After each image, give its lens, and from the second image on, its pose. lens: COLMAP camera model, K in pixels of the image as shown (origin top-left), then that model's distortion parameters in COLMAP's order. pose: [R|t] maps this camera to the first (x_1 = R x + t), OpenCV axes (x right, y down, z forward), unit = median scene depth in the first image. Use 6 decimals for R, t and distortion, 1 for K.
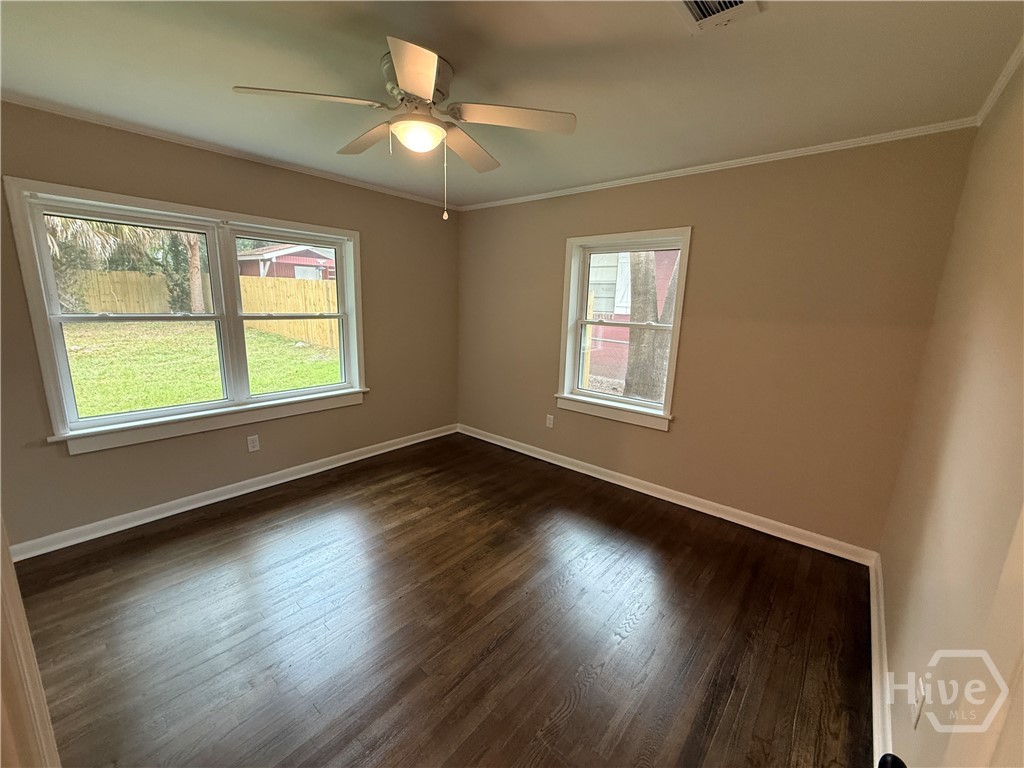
lens RADIAL K [[409.1, 0, 510.0], [0, 409.1, 384.6], [0, 0, 1]] dist [-0.000767, -0.000106]
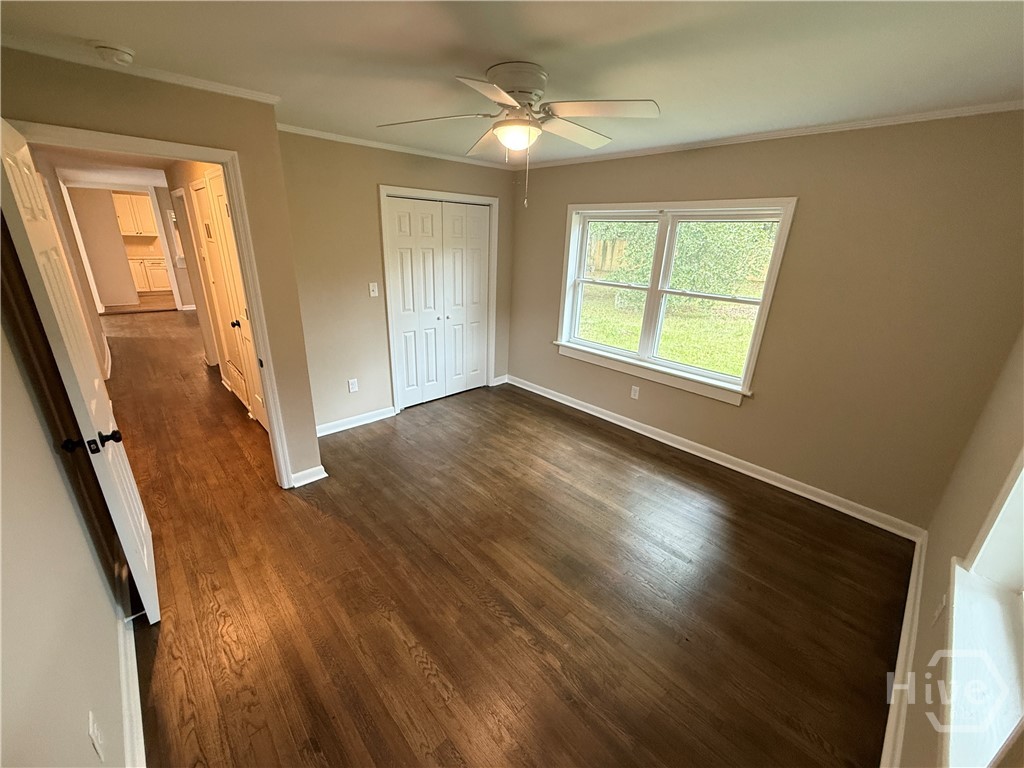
lens RADIAL K [[409.1, 0, 510.0], [0, 409.1, 384.6], [0, 0, 1]] dist [-0.000767, -0.000106]
pose [[-0.110151, 0.304501, -0.946122, 0.665356], [-0.238411, 0.916028, 0.322572, -0.214700], [0.964897, 0.261098, -0.028305, 0.749430]]
